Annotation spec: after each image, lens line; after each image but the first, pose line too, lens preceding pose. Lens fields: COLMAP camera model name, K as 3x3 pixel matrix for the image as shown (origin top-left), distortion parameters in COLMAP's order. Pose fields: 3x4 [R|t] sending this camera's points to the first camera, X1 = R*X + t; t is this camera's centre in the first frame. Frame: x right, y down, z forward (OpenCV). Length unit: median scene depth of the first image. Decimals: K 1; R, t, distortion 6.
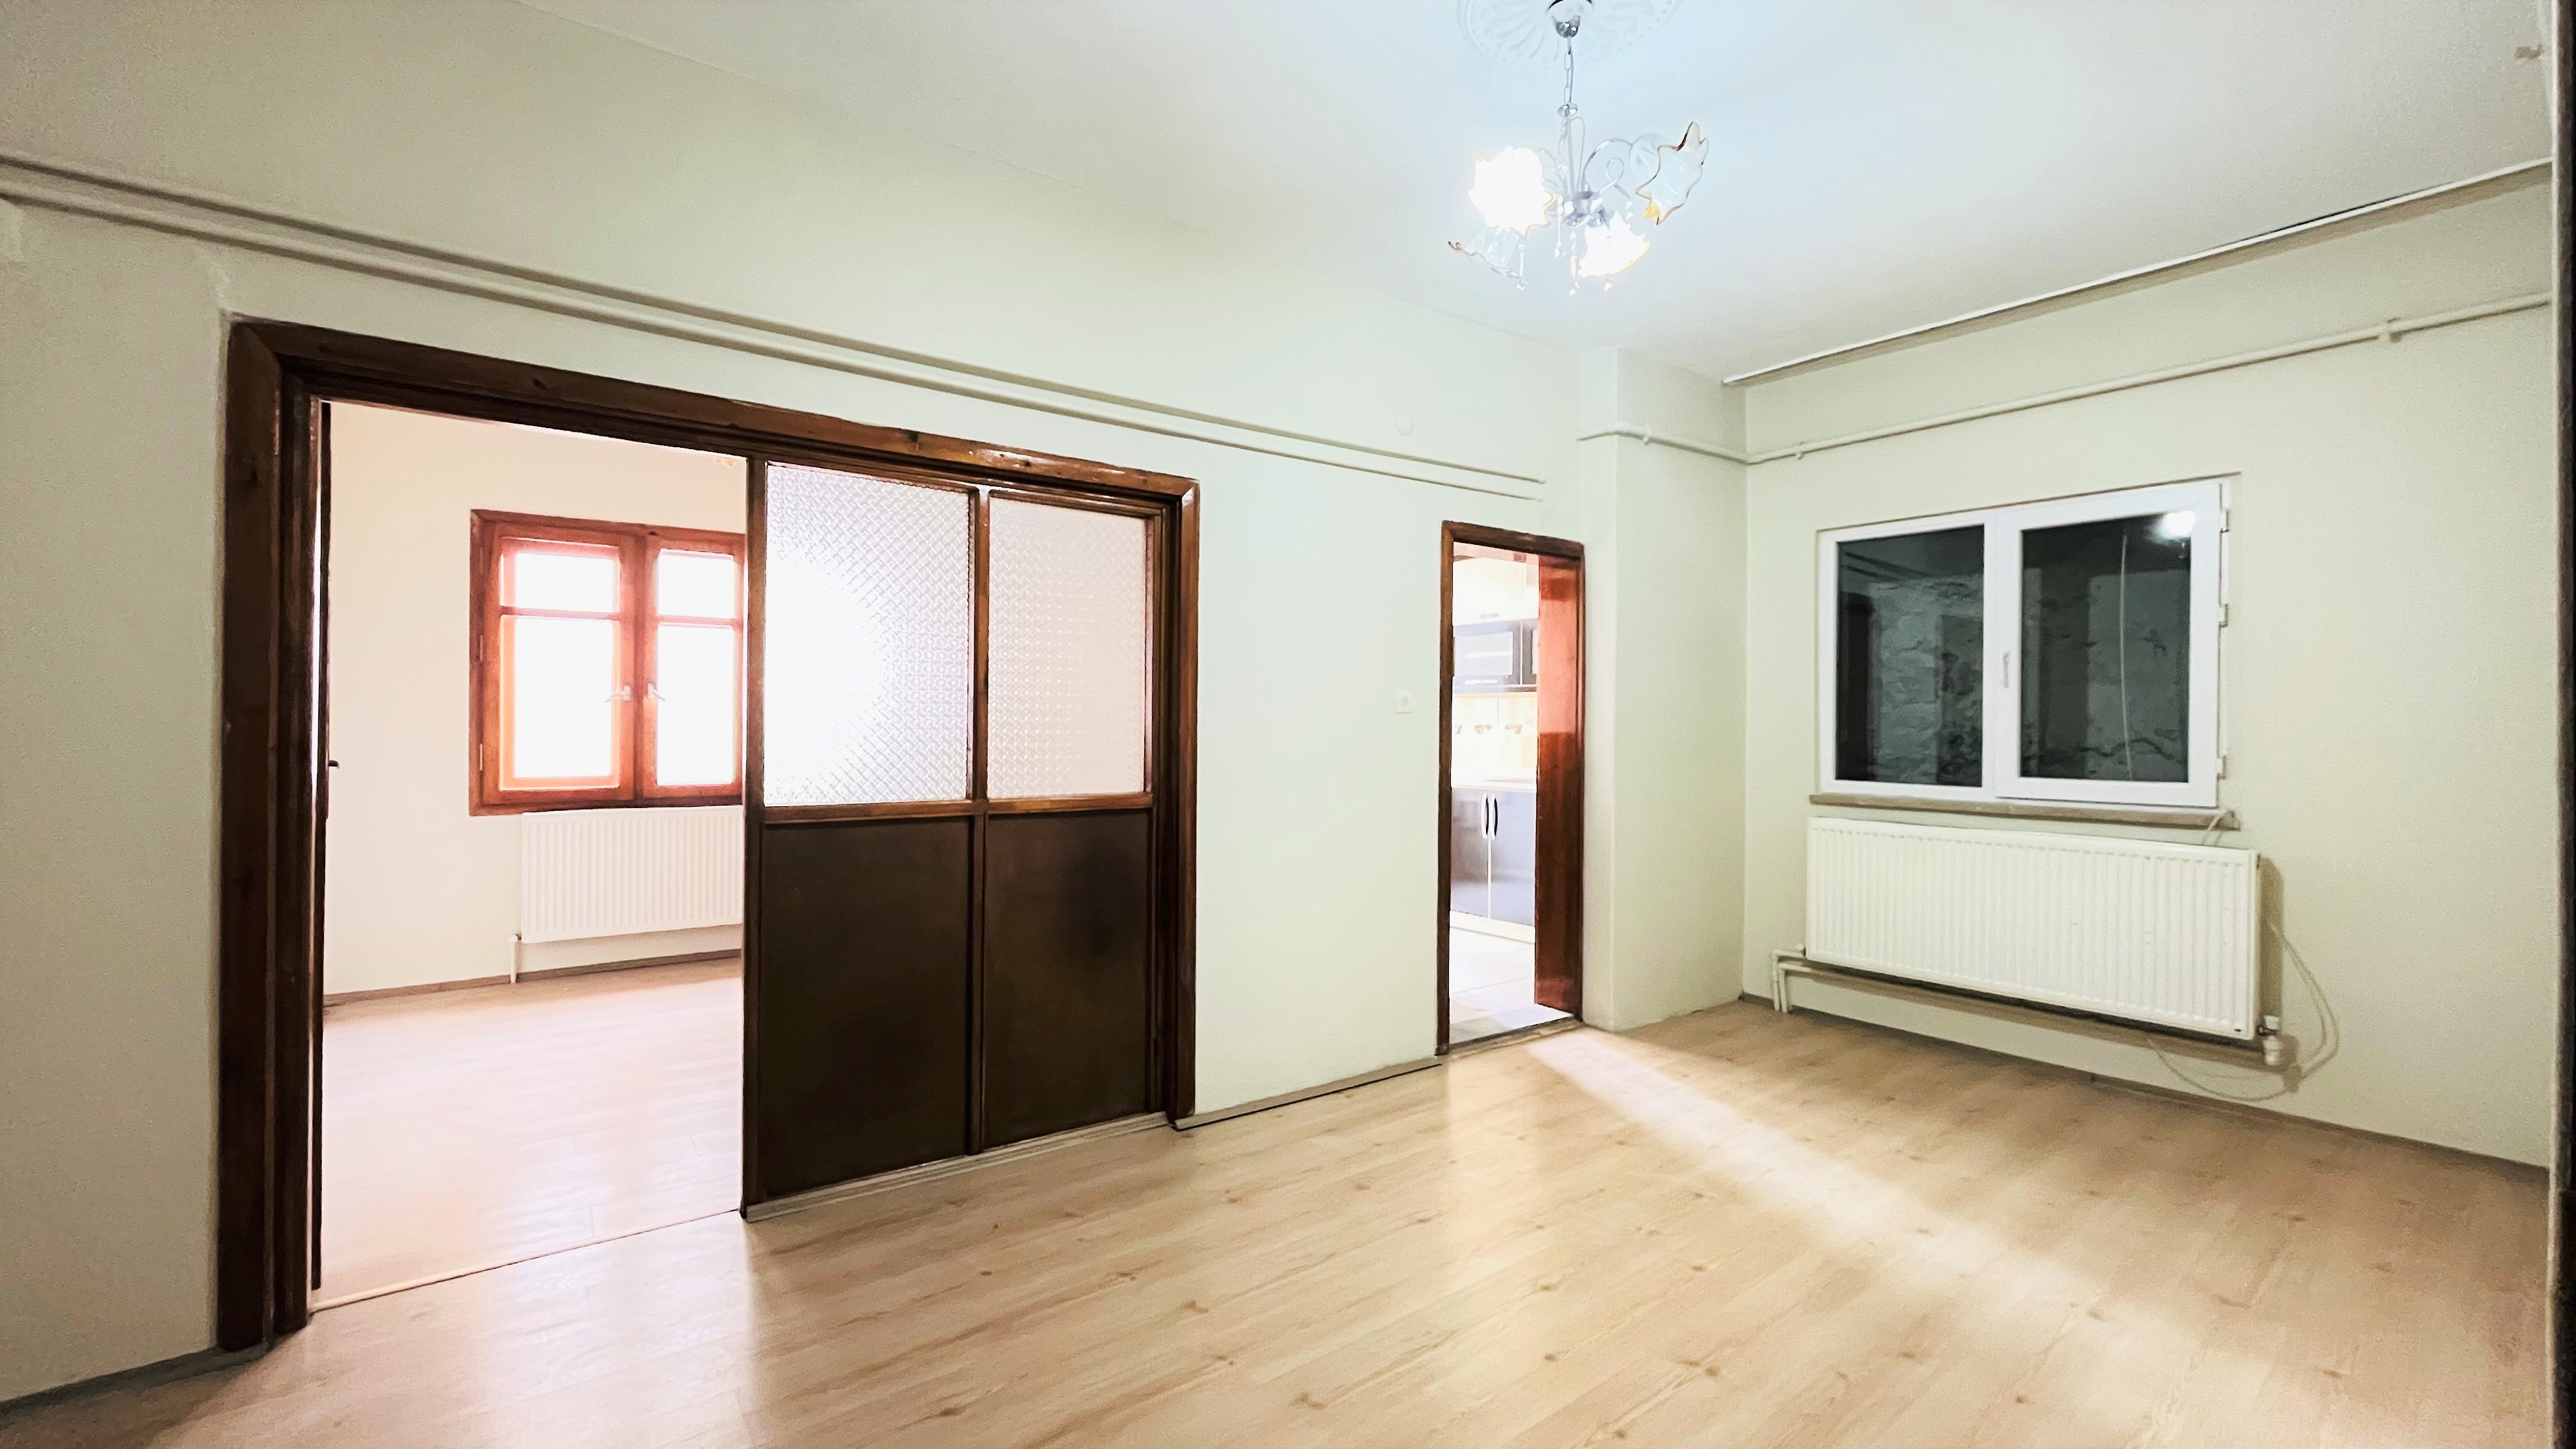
lens RADIAL K [[1050.6, 0, 1289.8], [0, 1050.6, 717.5], [0, 0, 1]] dist [-0.025976, 0.000105]
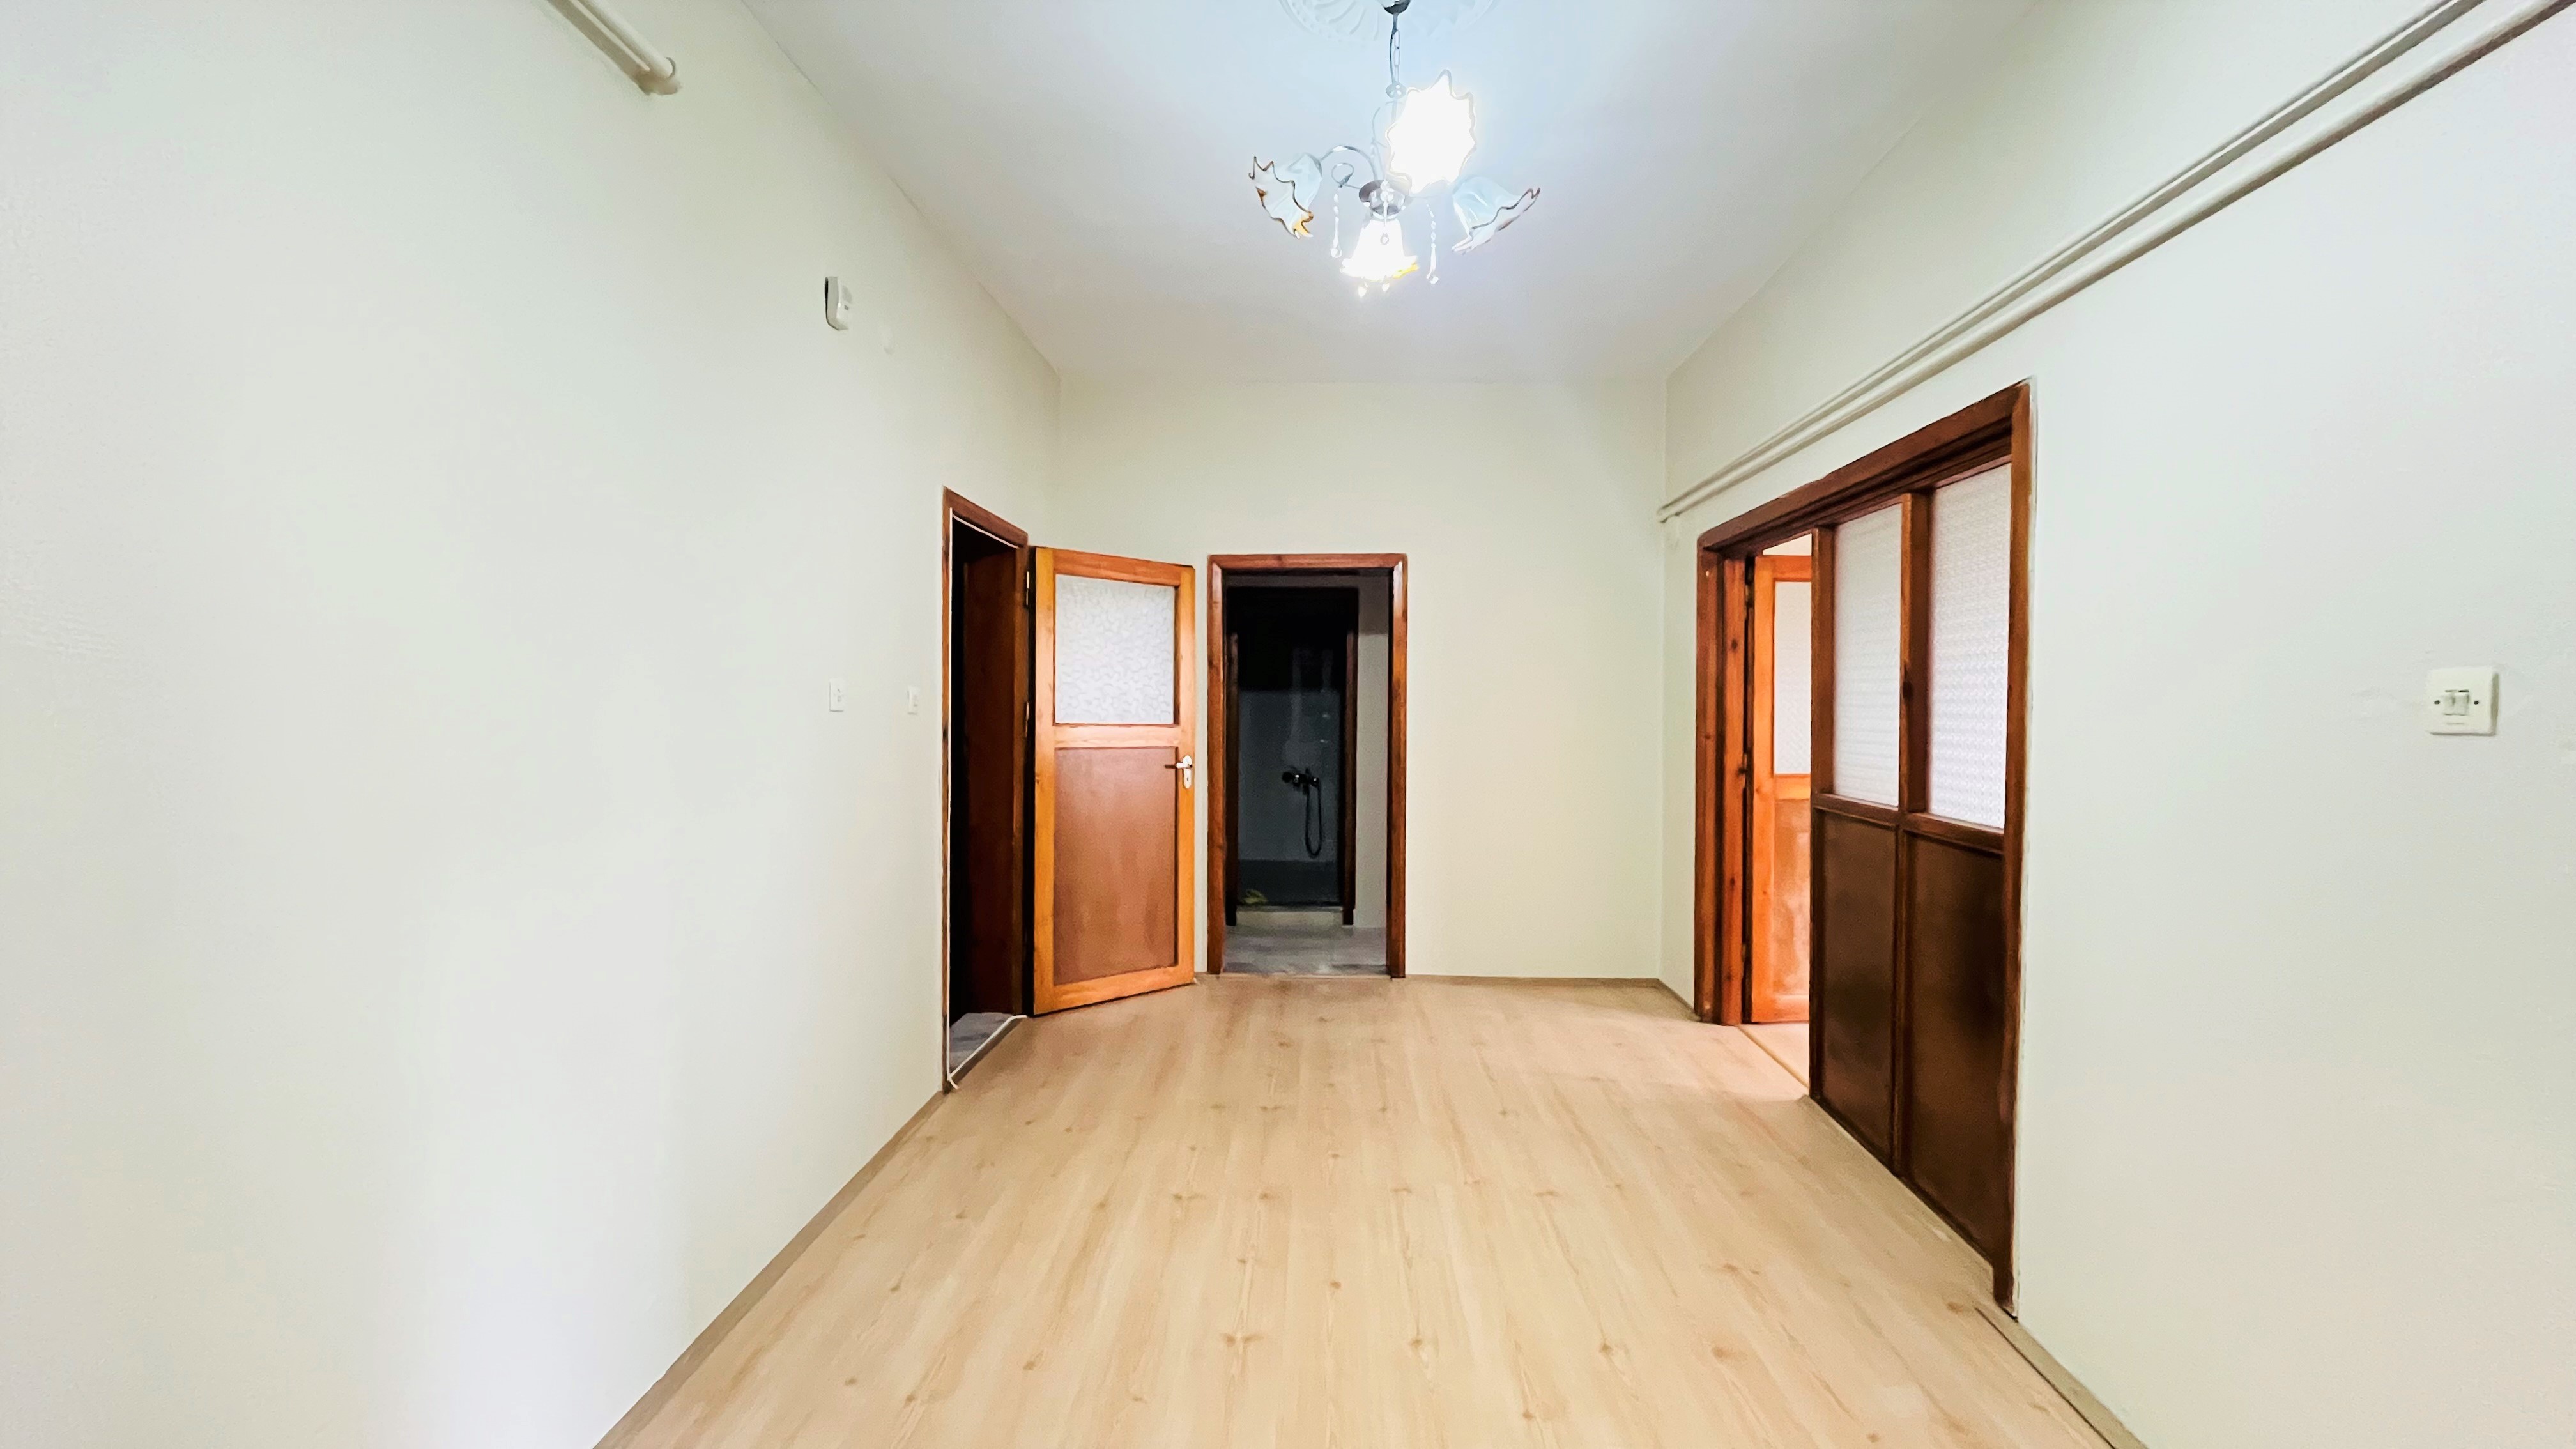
lens RADIAL K [[1050.6, 0, 1290.2], [0, 1050.6, 719.4], [0, 0, 1]] dist [-0.025976, 0.000105]
pose [[-0.653959, 0.010846, -0.756452, 1.026595], [0.001294, 0.999912, 0.013219, -0.034032], [0.756529, 0.007666, -0.653915, 1.517586]]
